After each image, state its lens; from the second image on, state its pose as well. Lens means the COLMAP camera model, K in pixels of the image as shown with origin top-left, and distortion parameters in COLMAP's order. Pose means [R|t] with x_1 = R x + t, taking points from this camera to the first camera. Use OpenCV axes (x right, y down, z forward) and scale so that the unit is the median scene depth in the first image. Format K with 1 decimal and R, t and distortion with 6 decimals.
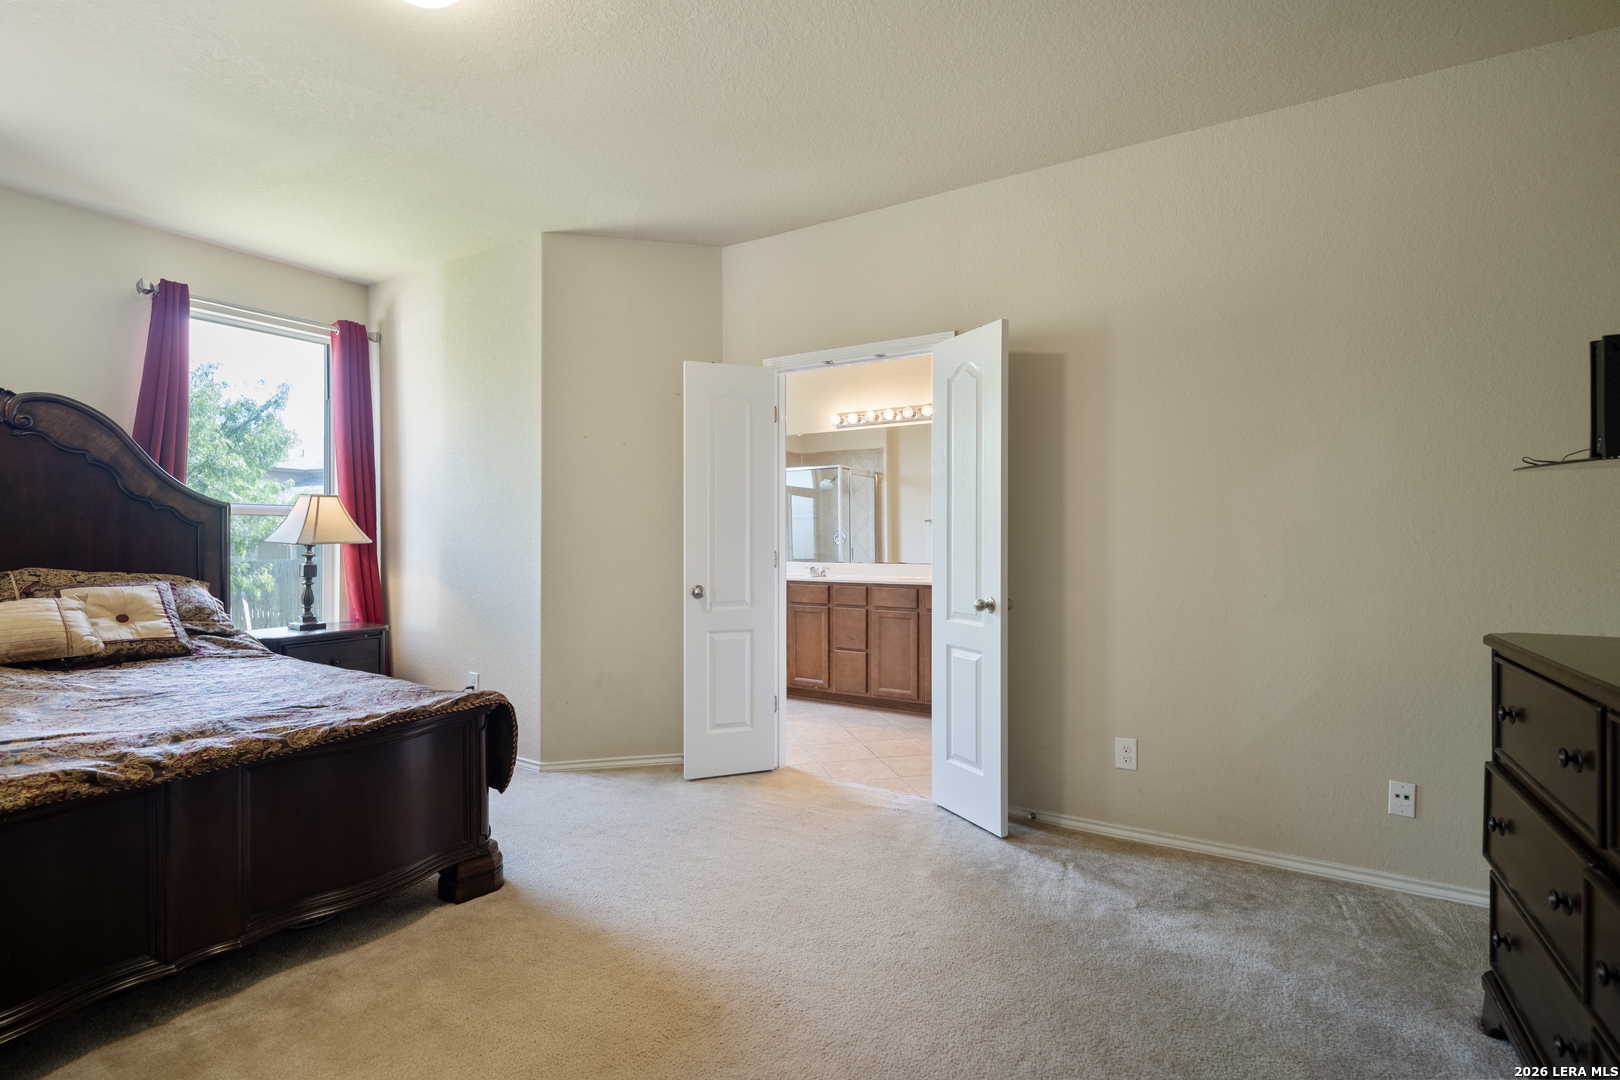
lens RADIAL K [[753.7, 0, 820.1], [0, 753.7, 535.5], [0, 0, 1]] dist [-0.001639, -0.002010]
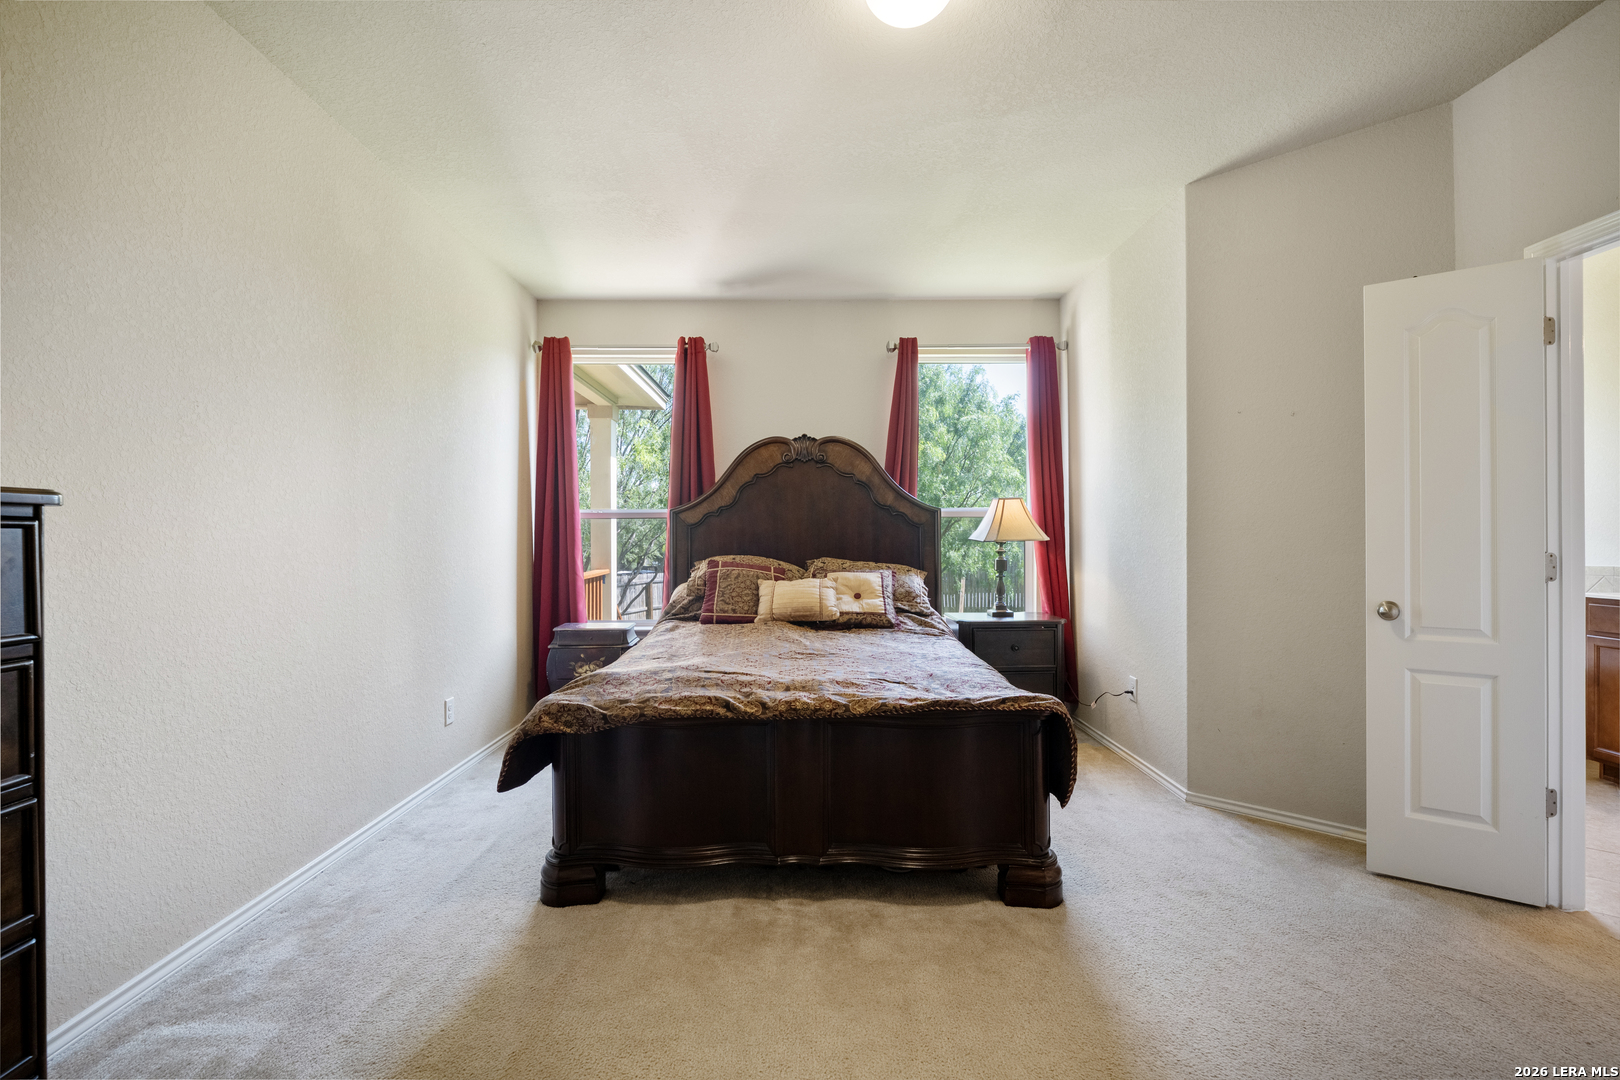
lens RADIAL K [[753.7, 0, 815.7], [0, 753.7, 539.2], [0, 0, 1]] dist [-0.001639, -0.002010]
pose [[0.531243, -0.001310, -0.847218, 0.163342], [0.007097, 0.999971, 0.002903, 0.002949], [0.847190, -0.007555, 0.531237, 0.193446]]
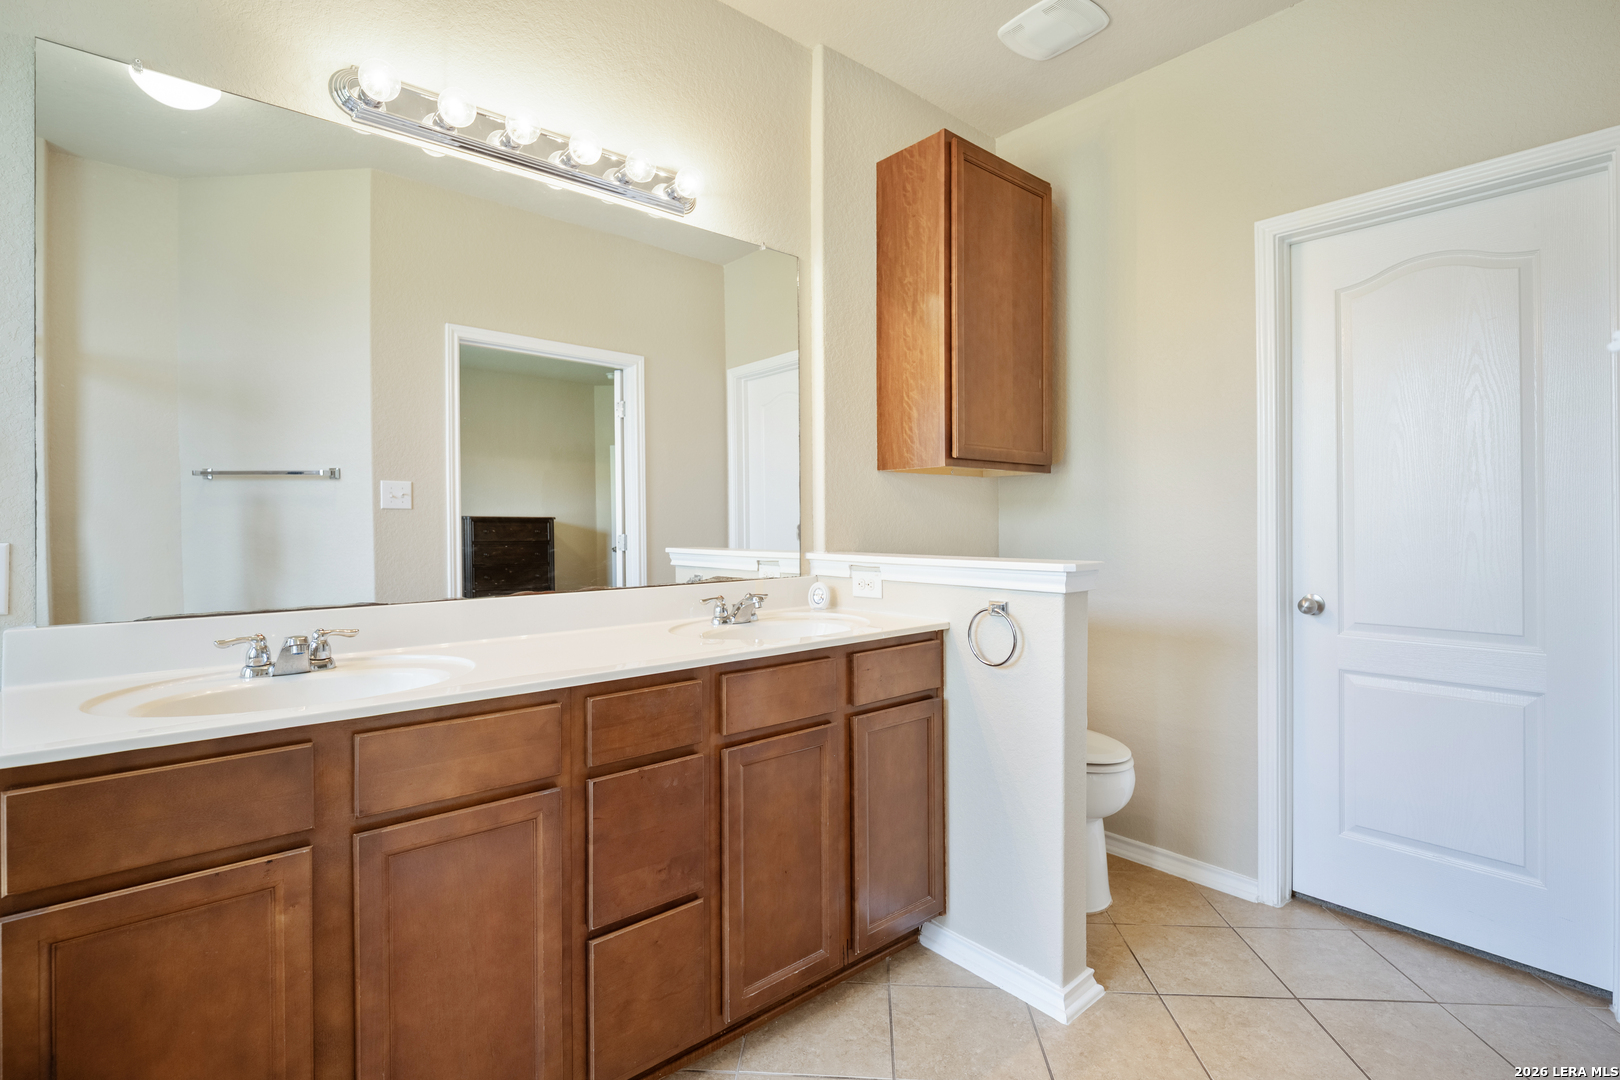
lens RADIAL K [[753.7, 0, 809.5], [0, 753.7, 532.6], [0, 0, 1]] dist [-0.001639, -0.002010]
pose [[0.319818, -0.022396, 0.947214, -0.200051], [0.001542, 0.999732, 0.023117, 0.004763], [-0.947478, -0.005933, 0.319766, 0.853734]]
